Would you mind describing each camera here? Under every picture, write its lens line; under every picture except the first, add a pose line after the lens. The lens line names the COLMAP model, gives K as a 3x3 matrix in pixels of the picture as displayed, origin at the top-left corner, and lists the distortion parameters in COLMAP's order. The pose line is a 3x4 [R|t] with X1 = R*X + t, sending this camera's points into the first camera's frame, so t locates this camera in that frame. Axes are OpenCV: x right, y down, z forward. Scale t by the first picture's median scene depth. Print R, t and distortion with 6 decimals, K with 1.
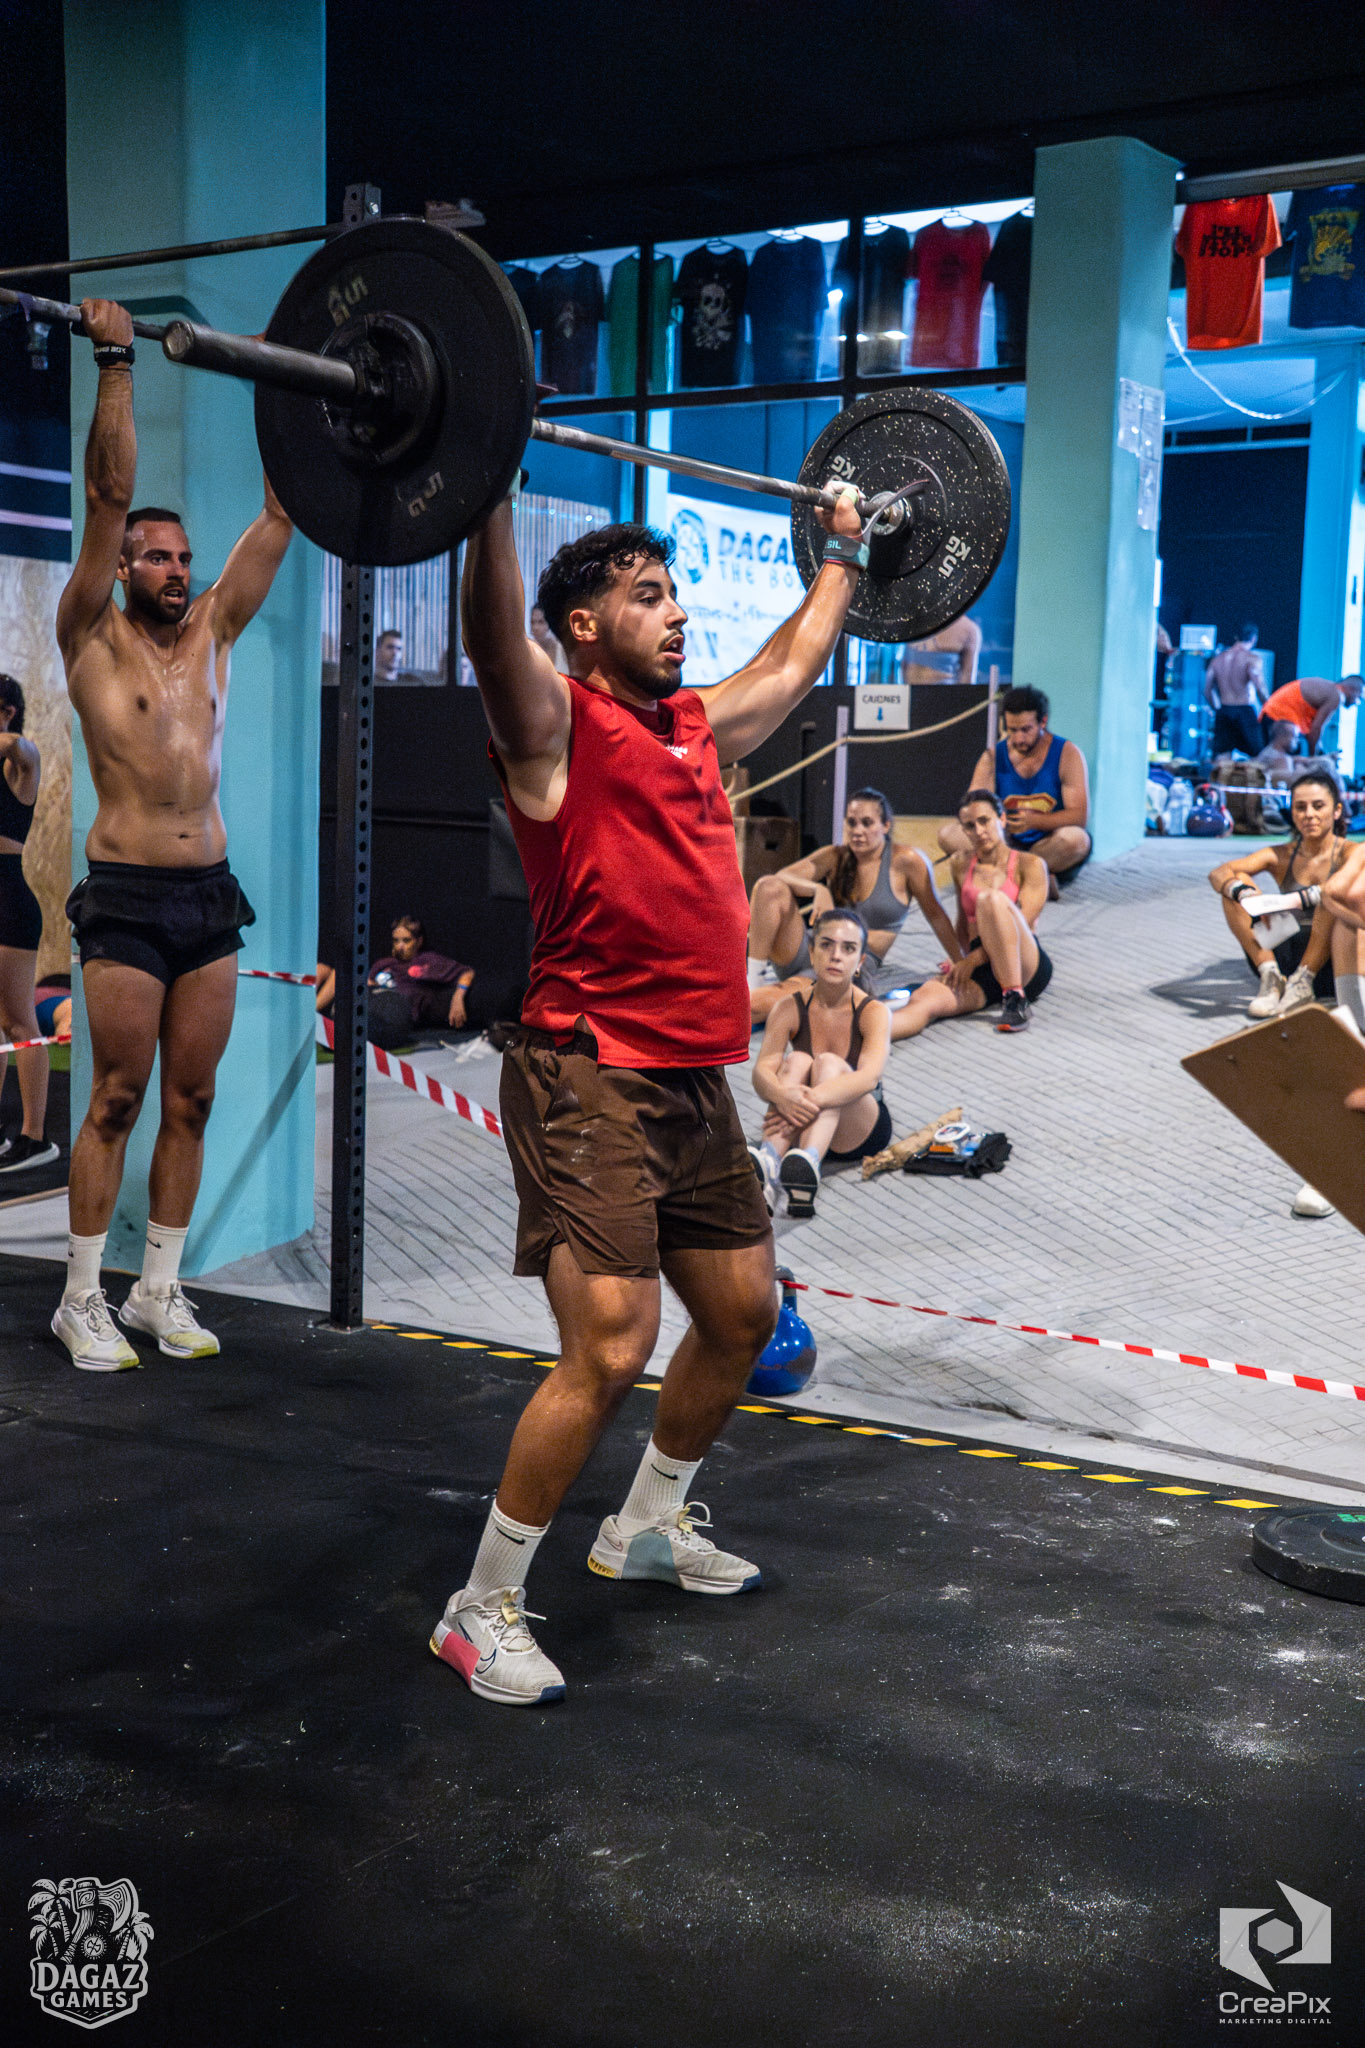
lens RADIAL K [[2502.3, 0, 672.0], [0, 2502.3, 1041.9], [0, 0, 1]] dist [0.095050, 0.000000]
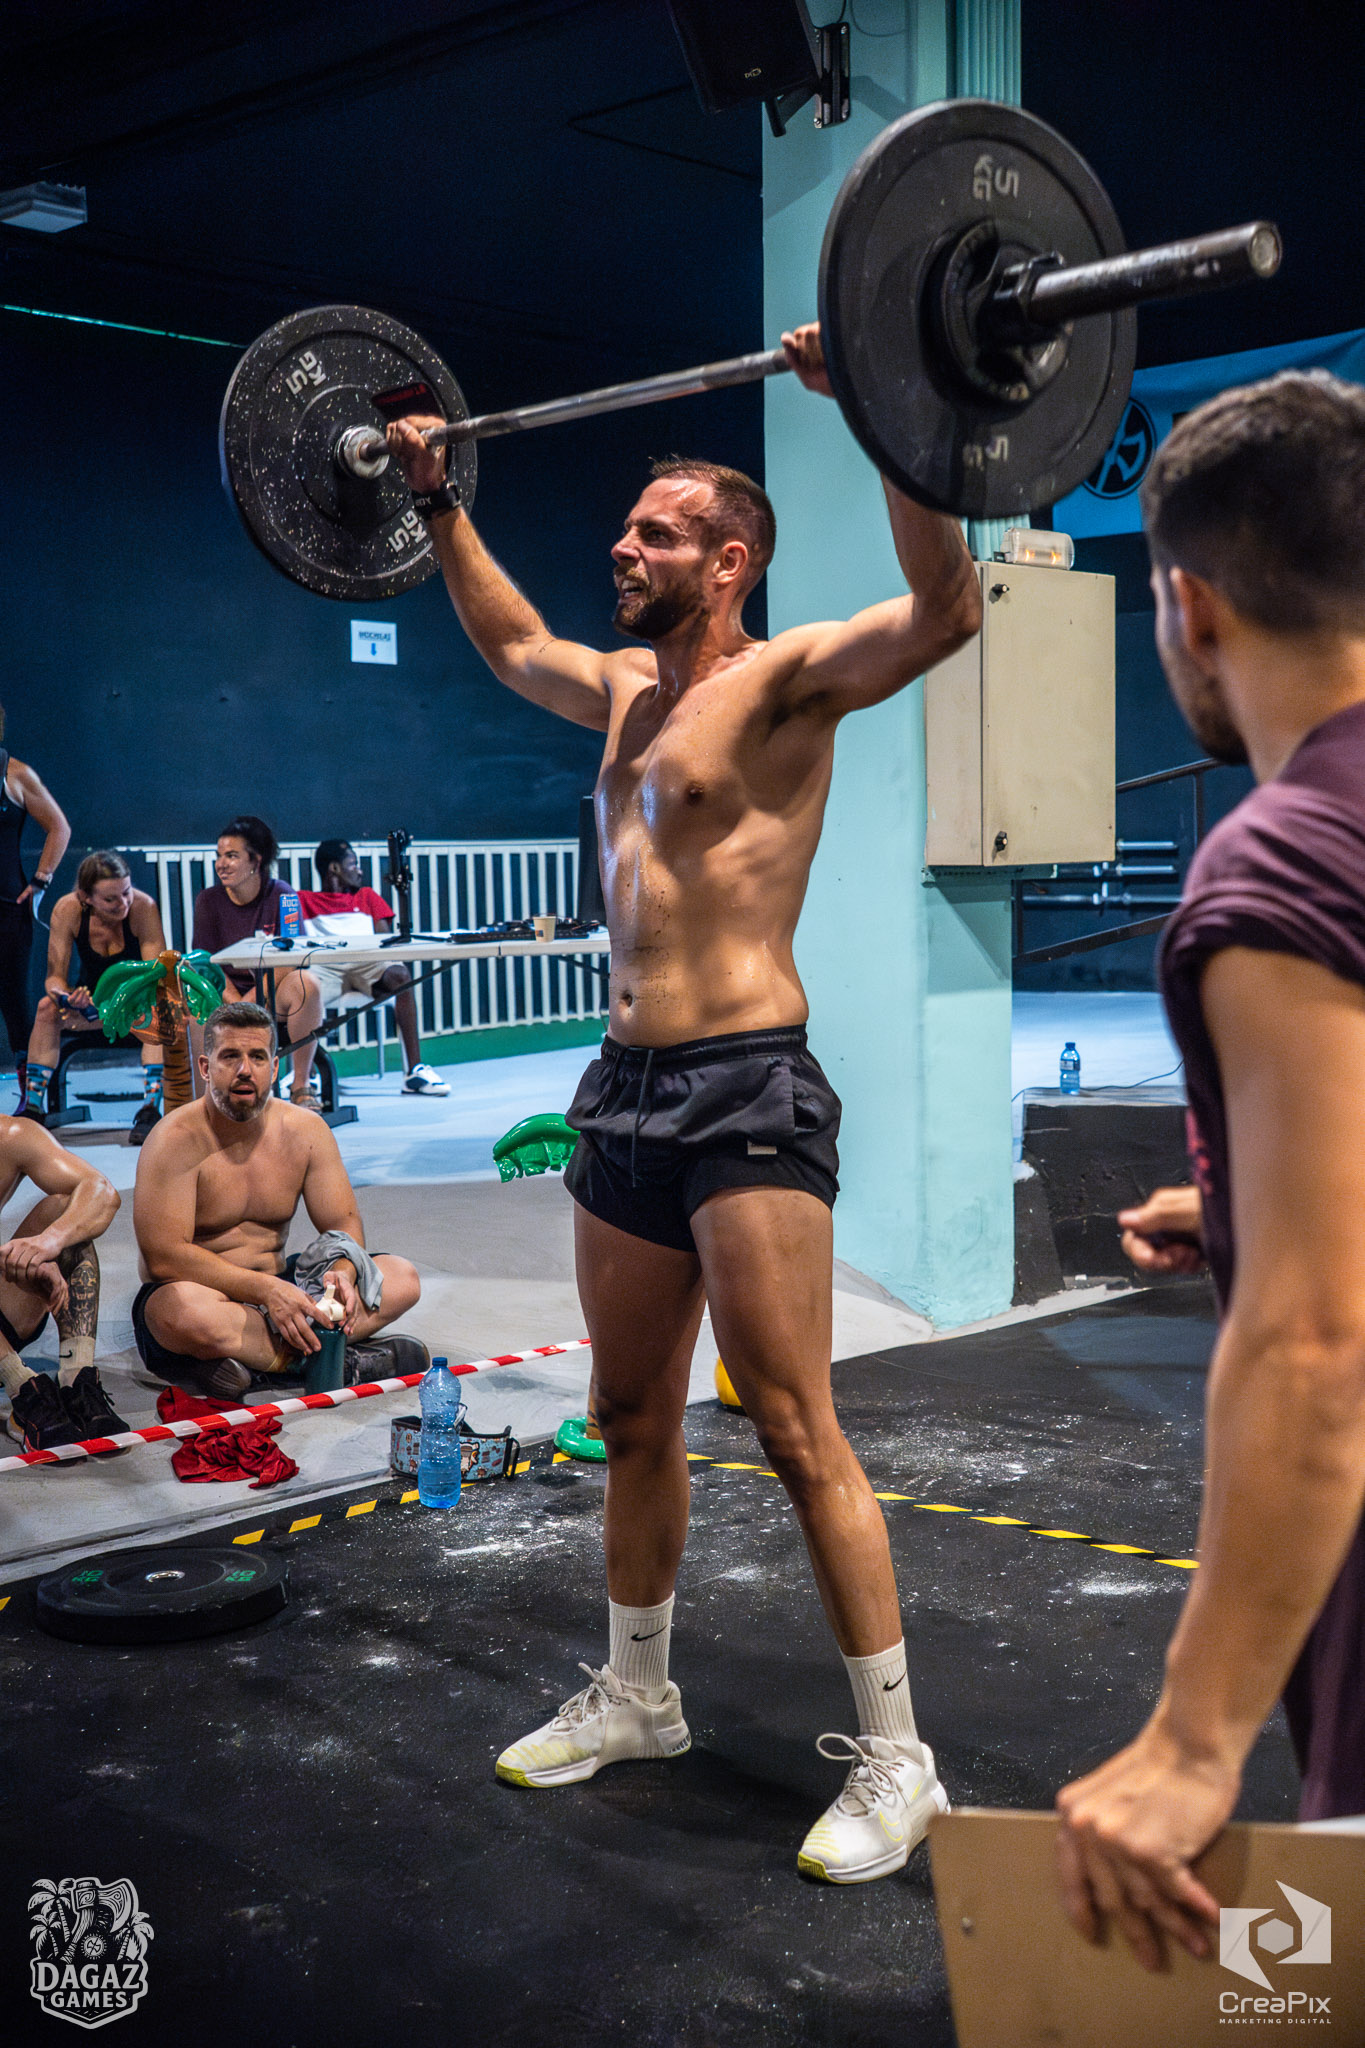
lens RADIAL K [[2502.3, 0, 671.0], [0, 2502.3, 1025.6], [0, 0, 1]] dist [0.095050, 0.000000]
pose [[0.168490, -0.107379, 0.979837, -0.394344], [0.124902, 0.988362, 0.086835, -0.050361], [-0.977758, 0.107753, 0.179941, 0.361679]]
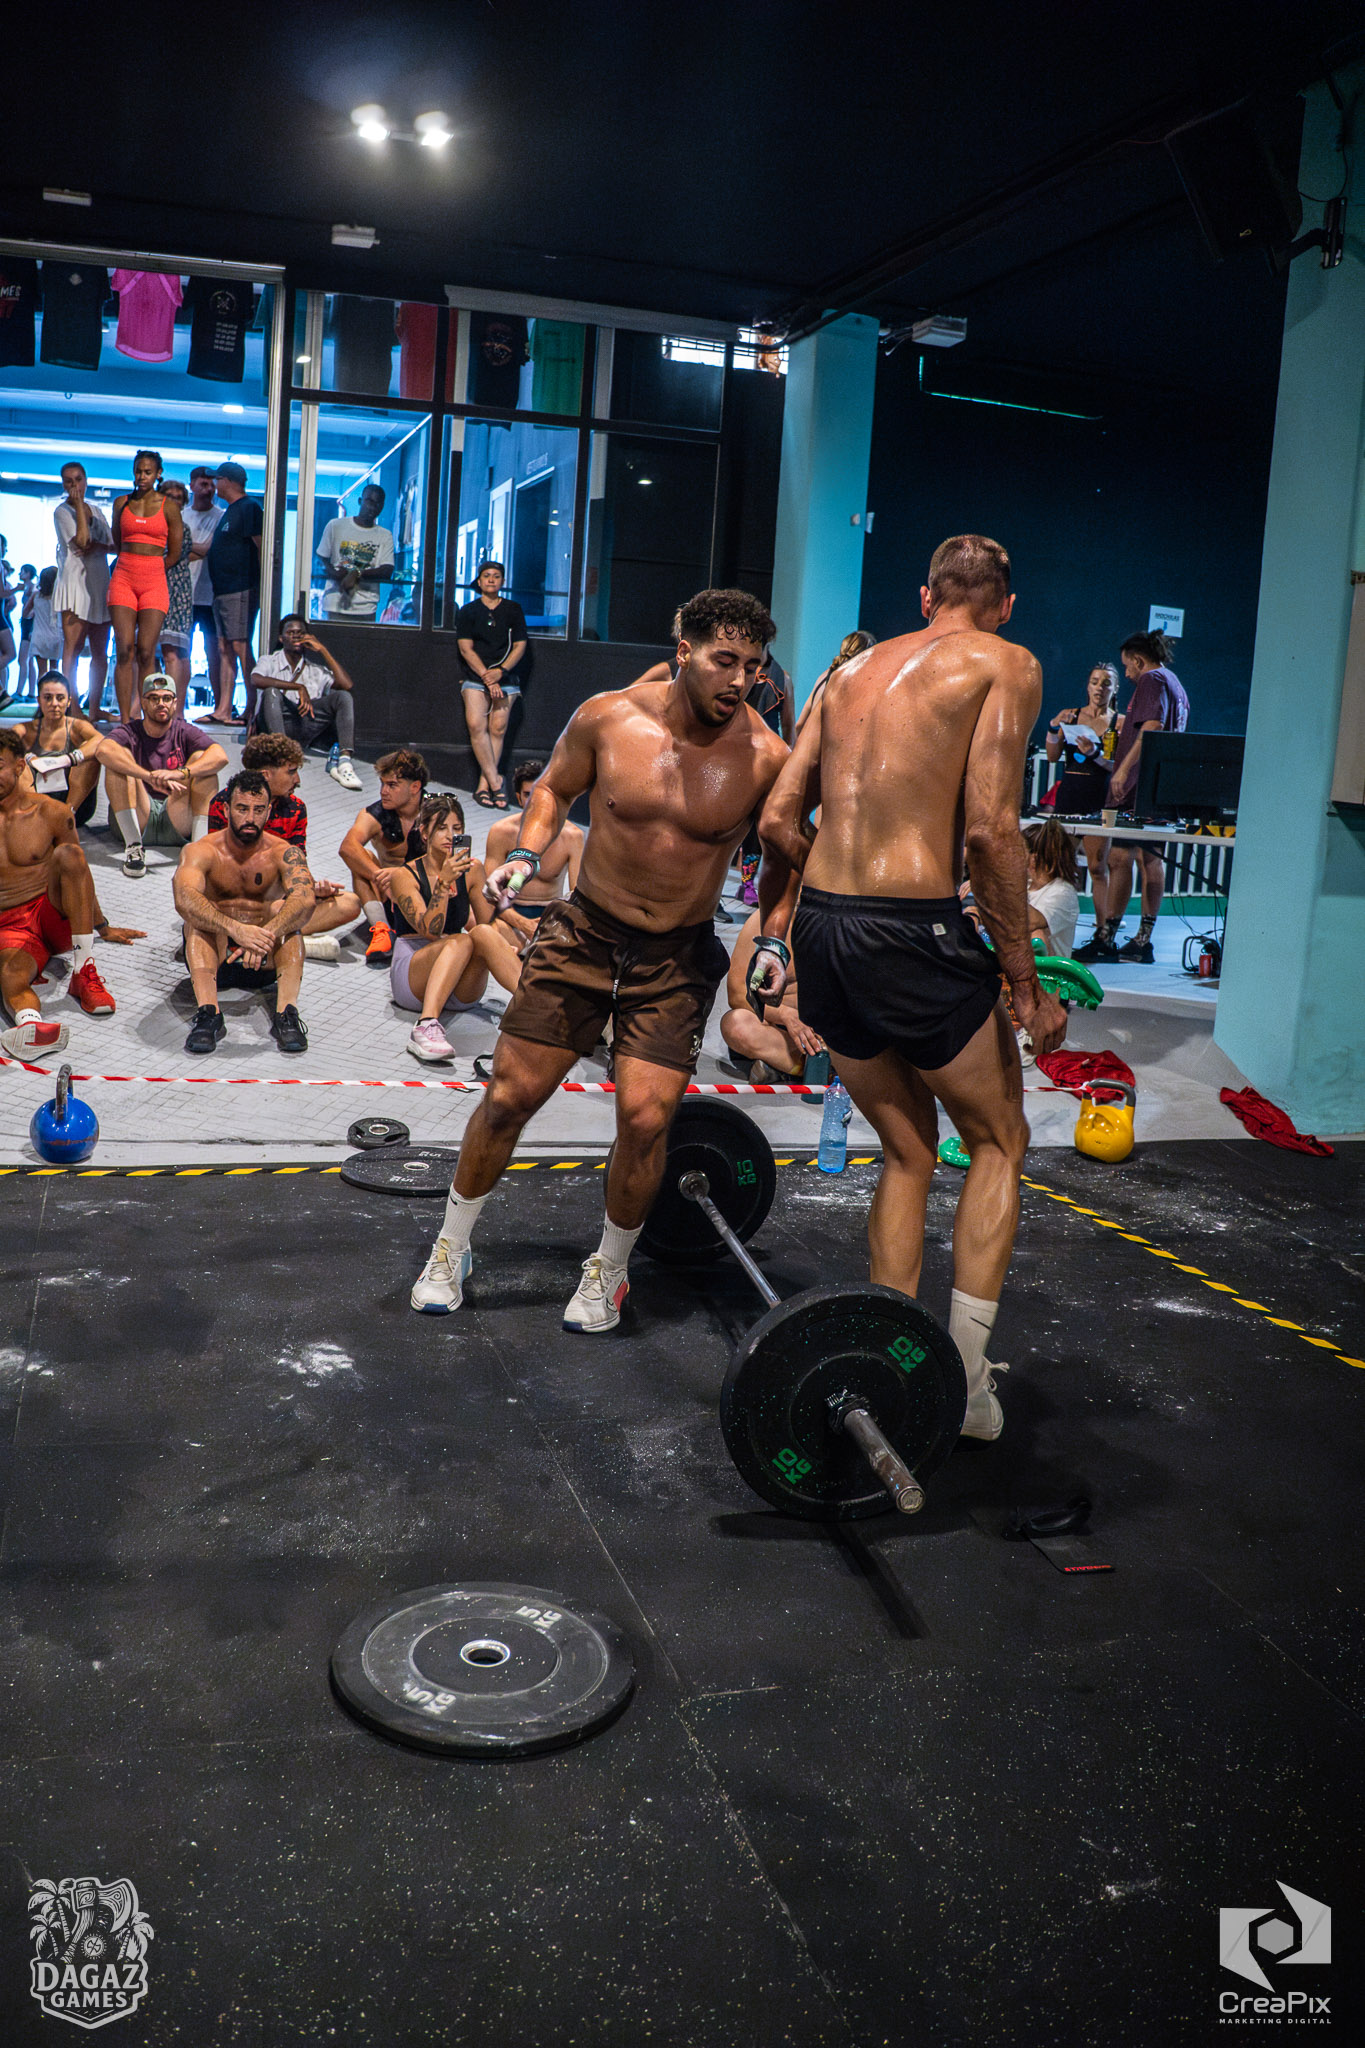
lens RADIAL K [[1699.2, 0, 670.7], [0, 1699.2, 1030.2], [0, 0, 1]] dist [-0.184320, 0.115107]
pose [[0.621094, -0.131601, 0.772608, -0.332886], [0.034596, 0.989444, 0.140724, -0.030722], [-0.782972, -0.060674, 0.619091, 0.168853]]
